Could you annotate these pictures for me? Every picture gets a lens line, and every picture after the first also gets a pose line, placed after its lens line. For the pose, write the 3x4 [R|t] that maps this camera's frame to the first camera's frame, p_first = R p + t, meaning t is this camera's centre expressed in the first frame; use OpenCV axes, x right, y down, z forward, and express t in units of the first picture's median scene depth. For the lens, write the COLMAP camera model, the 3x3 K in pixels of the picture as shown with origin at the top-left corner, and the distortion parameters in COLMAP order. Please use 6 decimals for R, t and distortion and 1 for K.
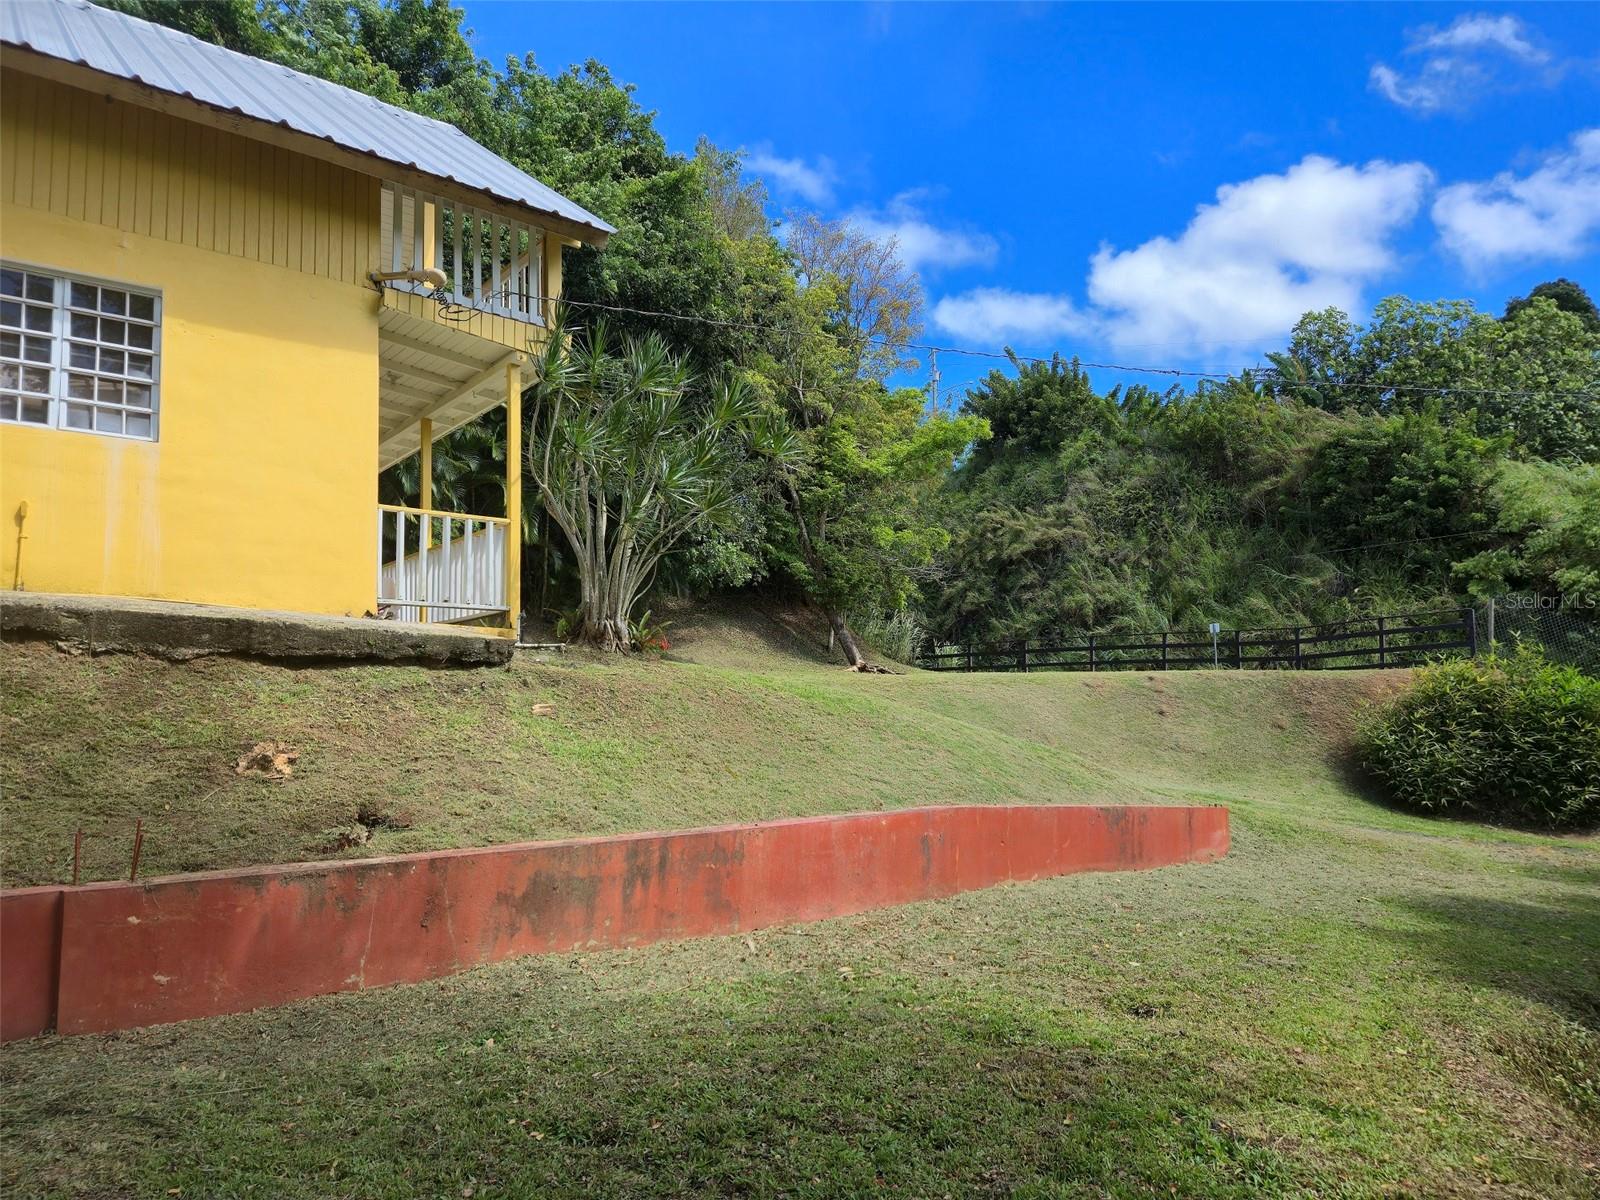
lens RADIAL K [[1066.2, 0, 800.9], [0, 1066.2, 617.0], [0, 0, 1]] dist [0.074848, -0.057964]
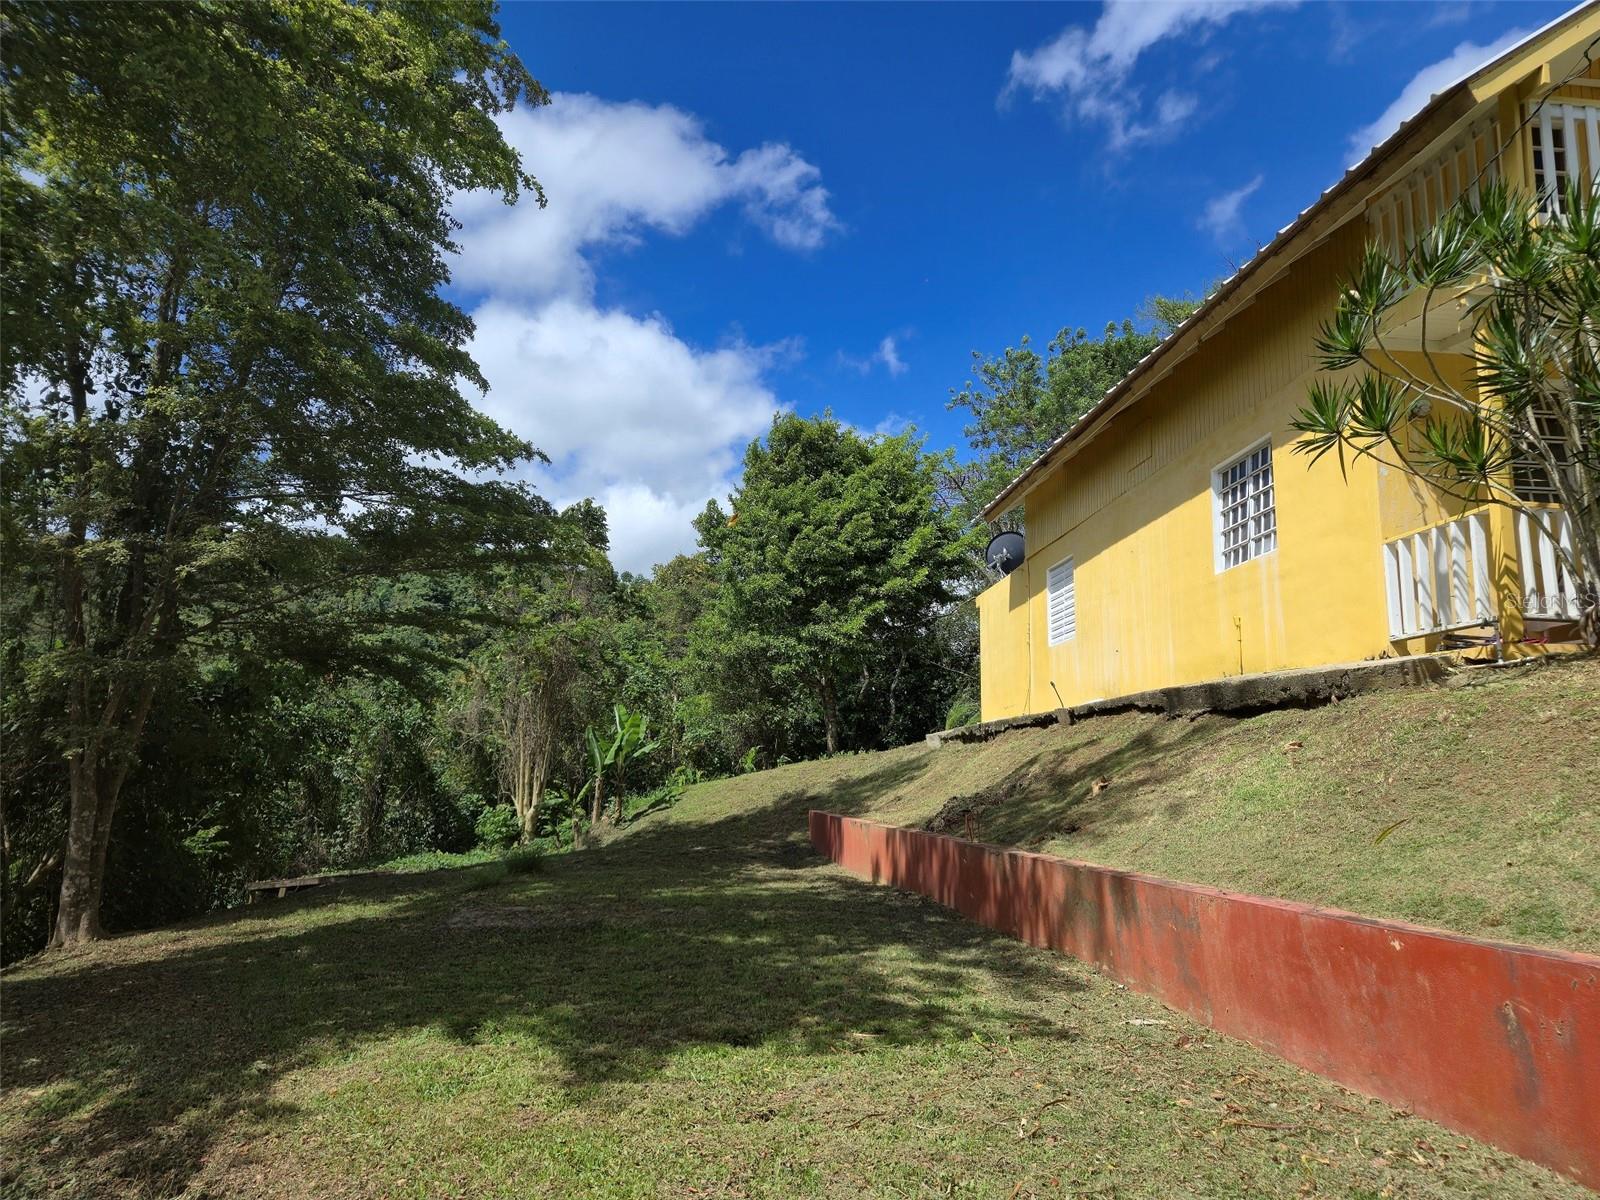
lens RADIAL K [[1081.2, 0, 800.0], [0, 1081.2, 600.0], [0, 0, 1]] dist [0.080696, -0.055191]
pose [[-0.545680, -0.135902, -0.826900, 0.777141], [0.073143, 0.975272, -0.208554, 0.128003], [0.834795, -0.174286, -0.522247, 1.159823]]
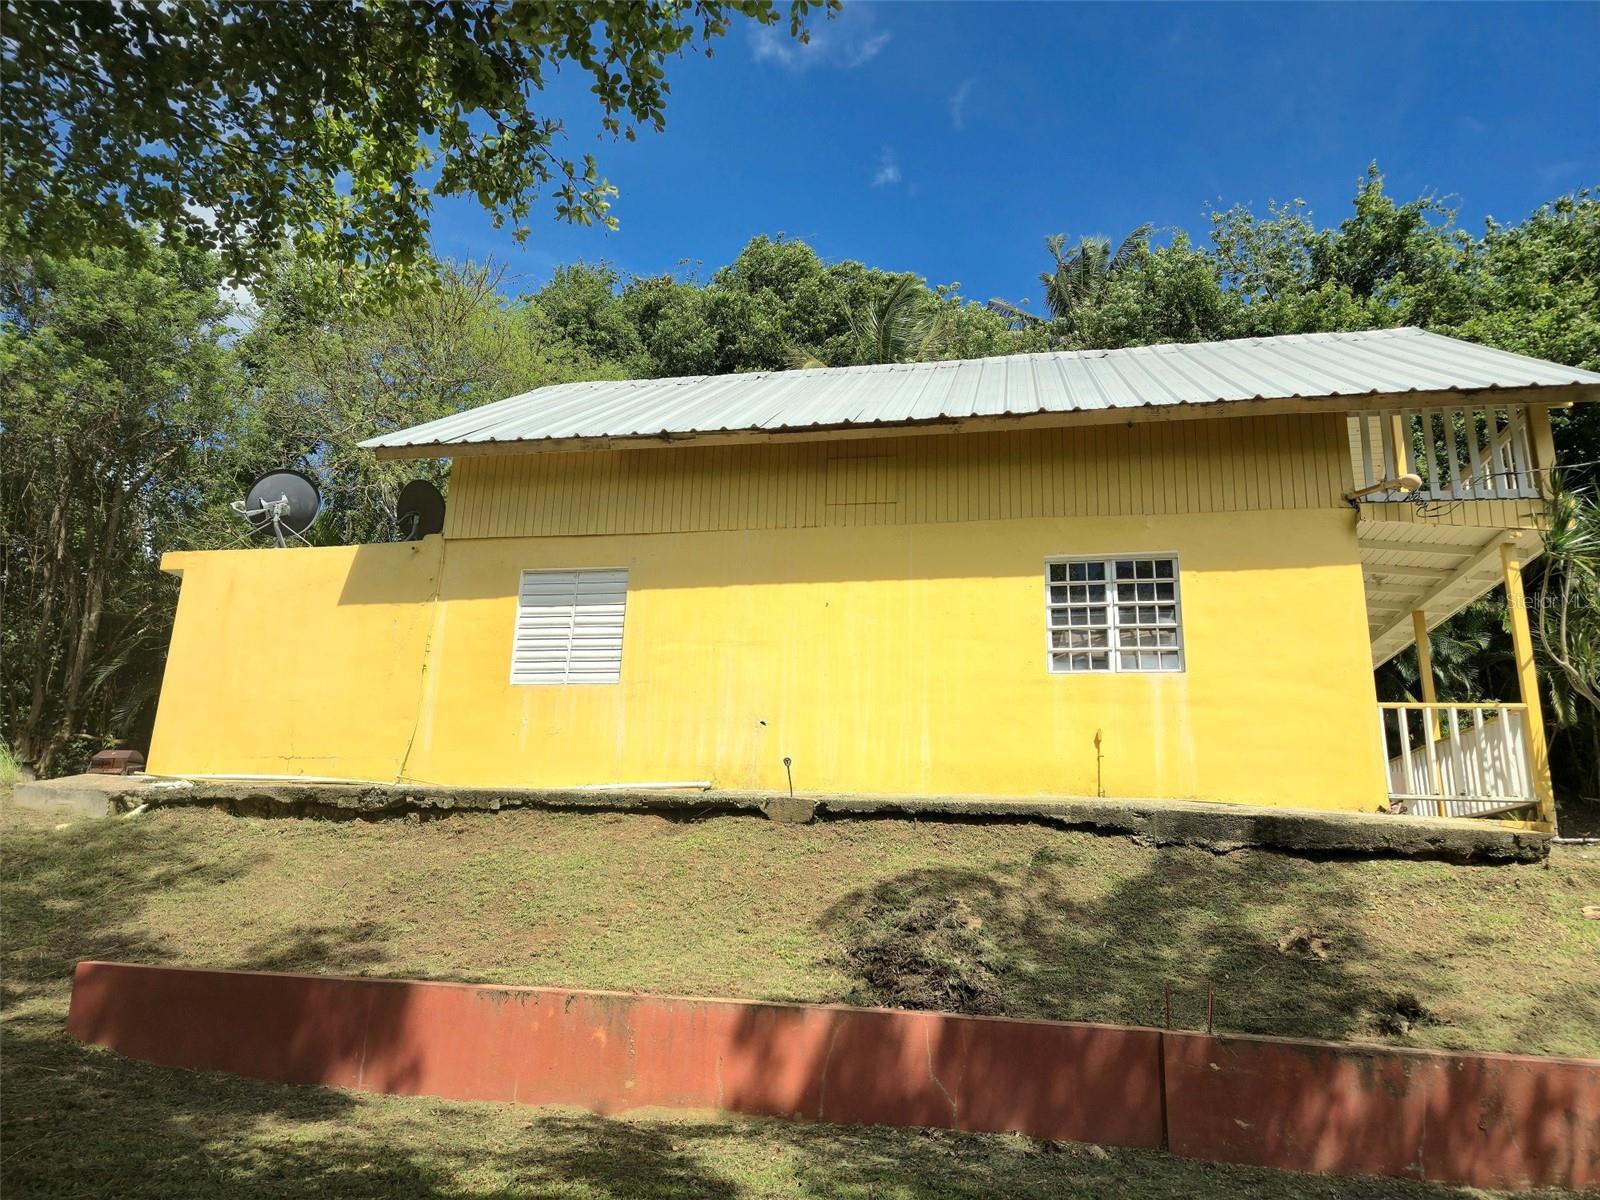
lens RADIAL K [[1066.2, 0, 800.9], [0, 1066.2, 617.0], [0, 0, 1]] dist [0.074848, -0.057964]
pose [[0.643776, -0.161532, -0.747970, 0.054195], [0.024758, 0.981351, -0.190624, 0.001026], [0.764813, 0.104201, 0.635770, -0.119788]]
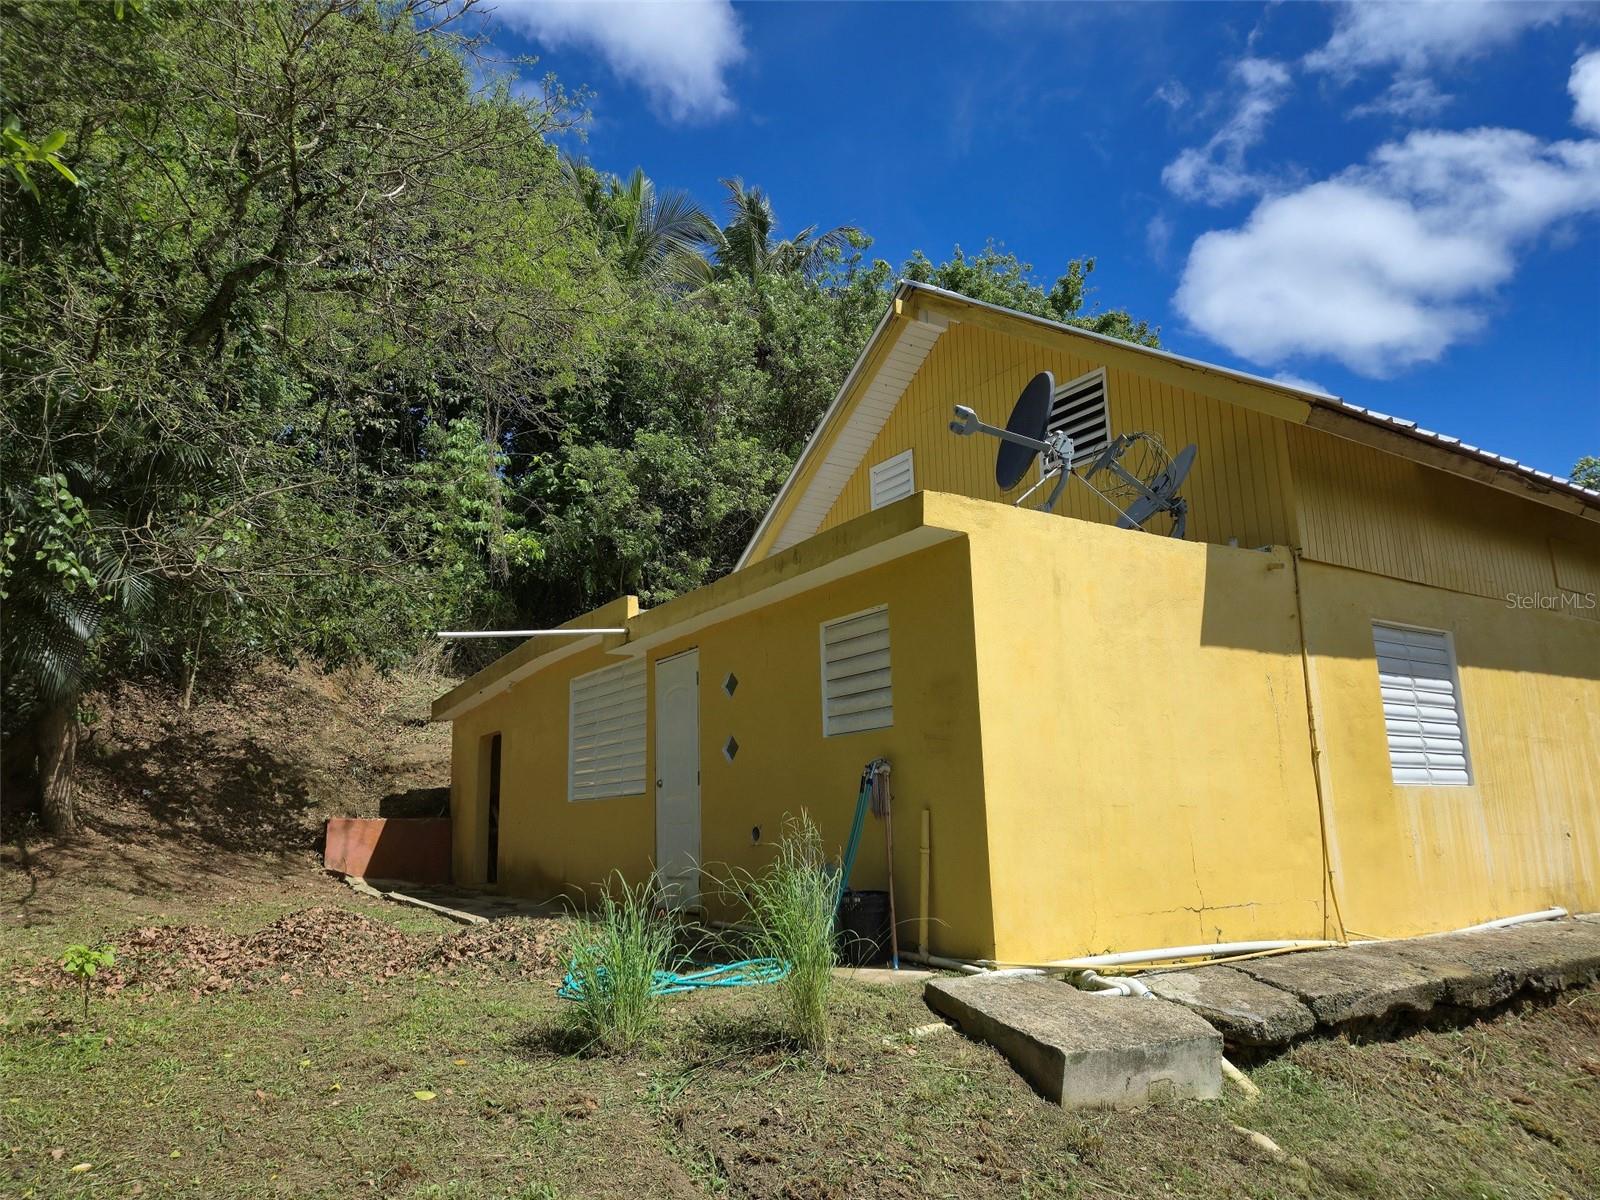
lens RADIAL K [[1066.2, 0, 800.9], [0, 1066.2, 617.0], [0, 0, 1]] dist [0.074848, -0.057964]
pose [[0.997646, -0.017724, -0.066242, -1.629118], [0.011169, 0.995119, -0.098044, -0.236451], [0.067656, 0.097073, 0.992975, -0.546476]]
